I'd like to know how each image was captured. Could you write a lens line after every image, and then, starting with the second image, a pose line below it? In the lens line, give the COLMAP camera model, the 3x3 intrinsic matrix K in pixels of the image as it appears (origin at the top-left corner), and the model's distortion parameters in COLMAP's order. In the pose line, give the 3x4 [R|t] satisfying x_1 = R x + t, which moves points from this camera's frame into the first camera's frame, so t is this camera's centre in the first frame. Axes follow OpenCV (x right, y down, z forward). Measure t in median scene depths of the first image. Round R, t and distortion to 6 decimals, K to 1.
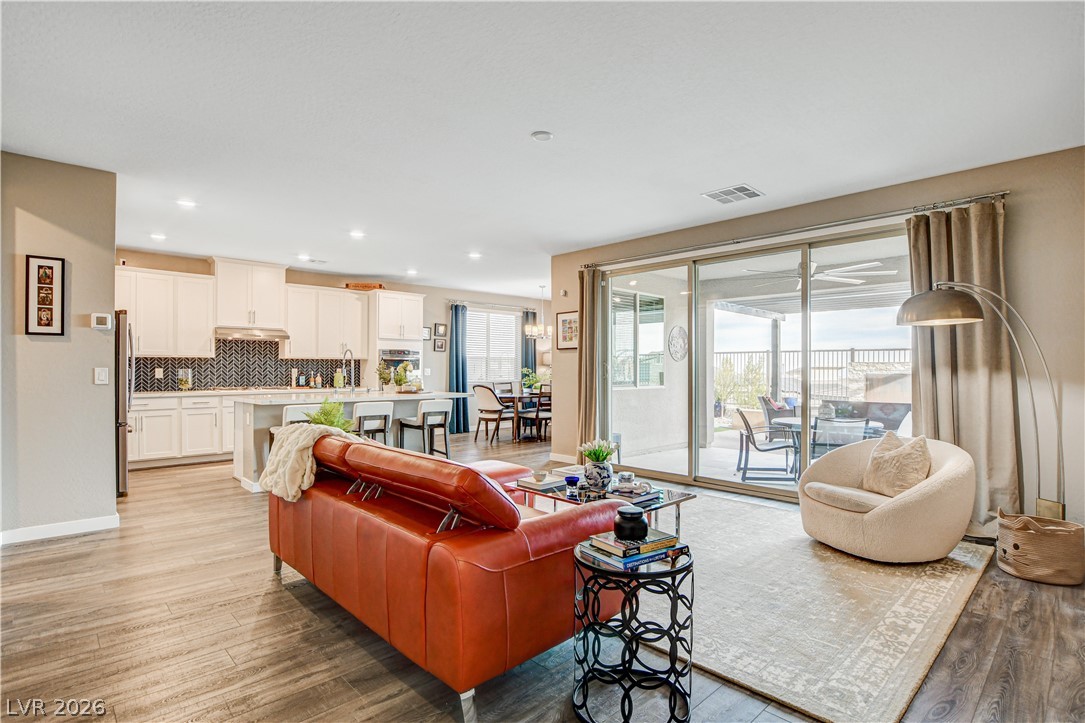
lens RADIAL K [[541.2, 0, 541.0], [0, 541.2, 361.9], [0, 0, 1]] dist [-0.006127, -0.000539]
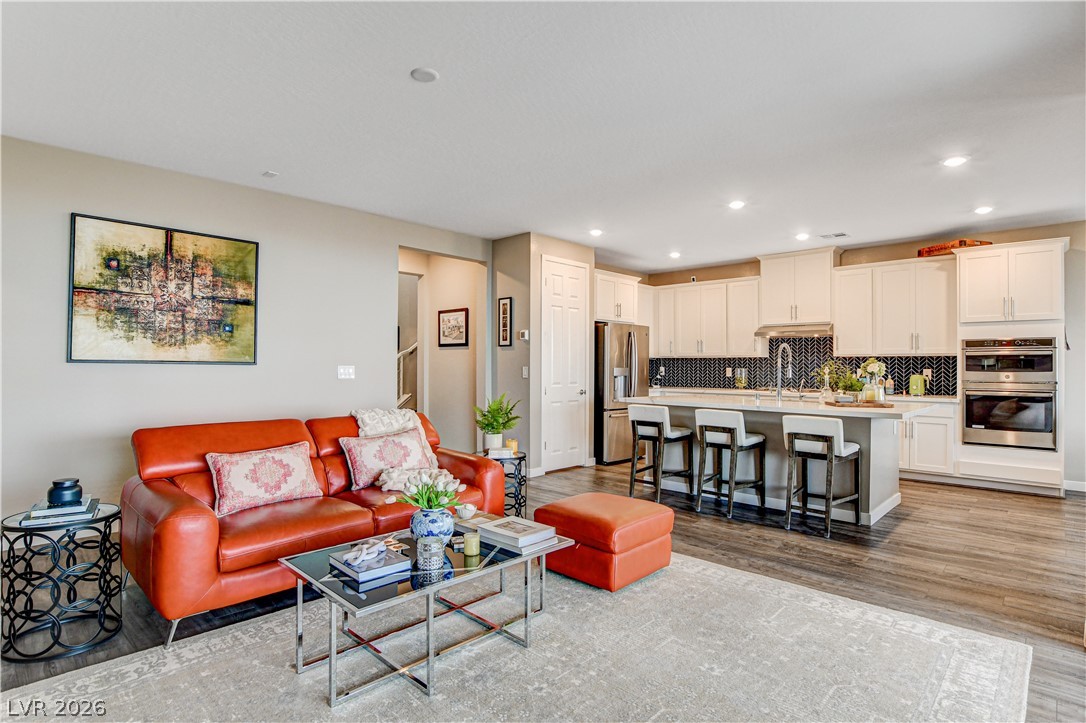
lens RADIAL K [[541.7, 0, 541.3], [0, 541.7, 360.6], [0, 0, 1]] dist [-0.006127, -0.000539]
pose [[0.055725, -0.011658, -0.998378, 0.421385], [0.007152, 0.999911, -0.011277, 0.007535], [0.998421, -0.006512, 0.055804, 0.602332]]
